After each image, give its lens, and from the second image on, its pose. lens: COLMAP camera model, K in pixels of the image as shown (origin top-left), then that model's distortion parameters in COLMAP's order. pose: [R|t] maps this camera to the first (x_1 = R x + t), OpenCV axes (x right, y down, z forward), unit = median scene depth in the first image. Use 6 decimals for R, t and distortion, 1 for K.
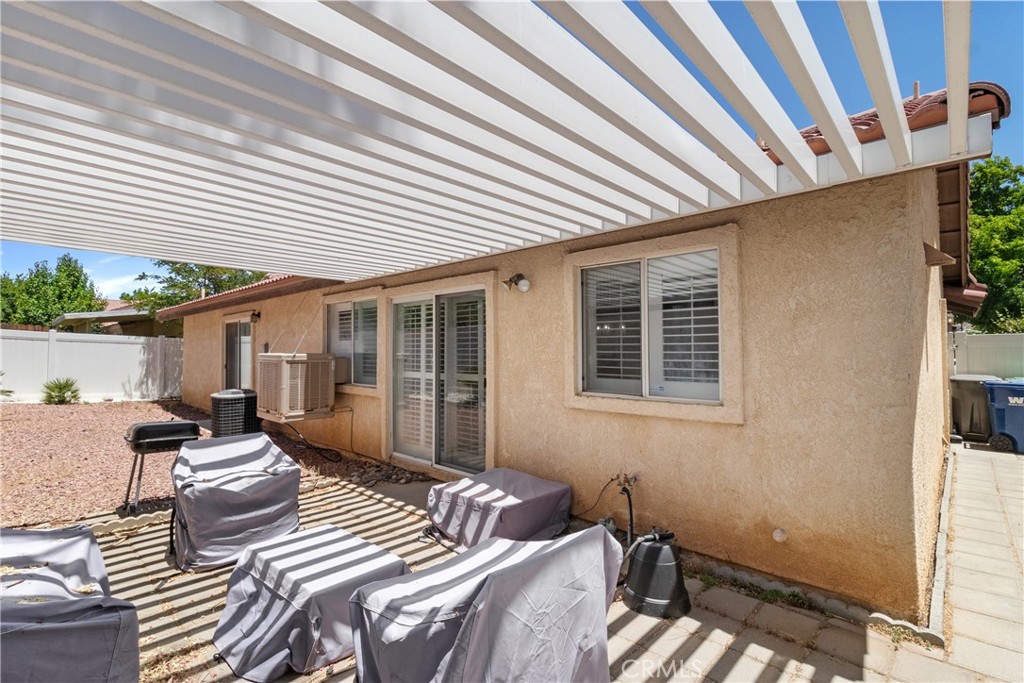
lens RADIAL K [[485.1, 0, 512.1], [0, 485.1, 339.6], [0, 0, 1]] dist [0.000302, 0.002724]
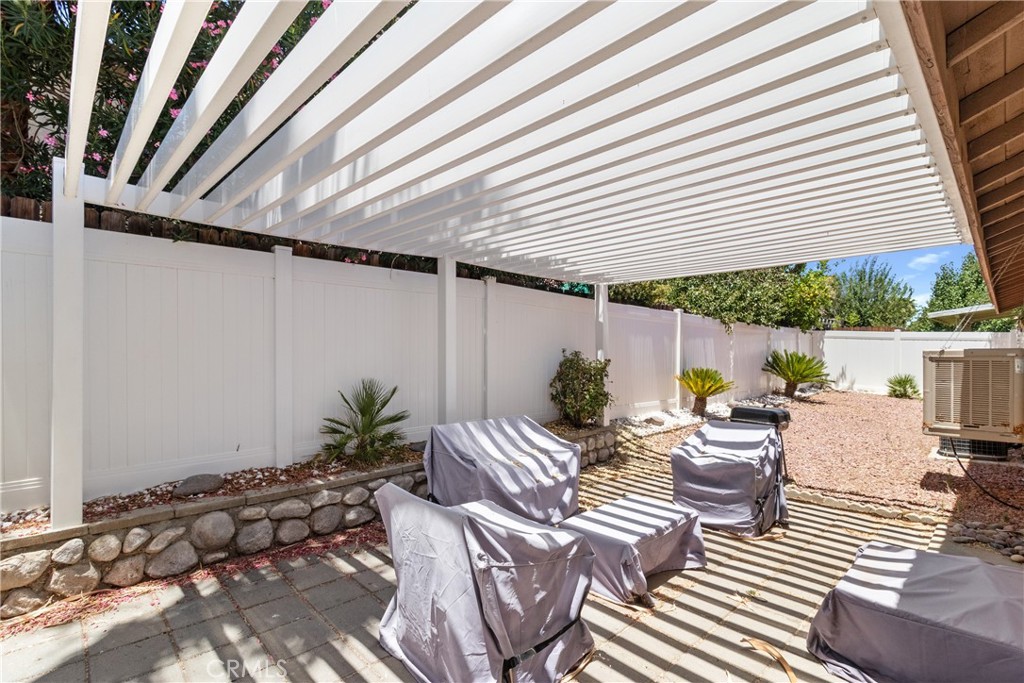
lens RADIAL K [[485.1, 0, 512.6], [0, 485.1, 350.2], [0, 0, 1]] dist [0.000302, 0.002724]
pose [[-0.060429, -0.004754, -0.998161, 0.423495], [0.026637, 0.999625, -0.006374, 0.021724], [0.997817, -0.026973, -0.060279, 0.424685]]
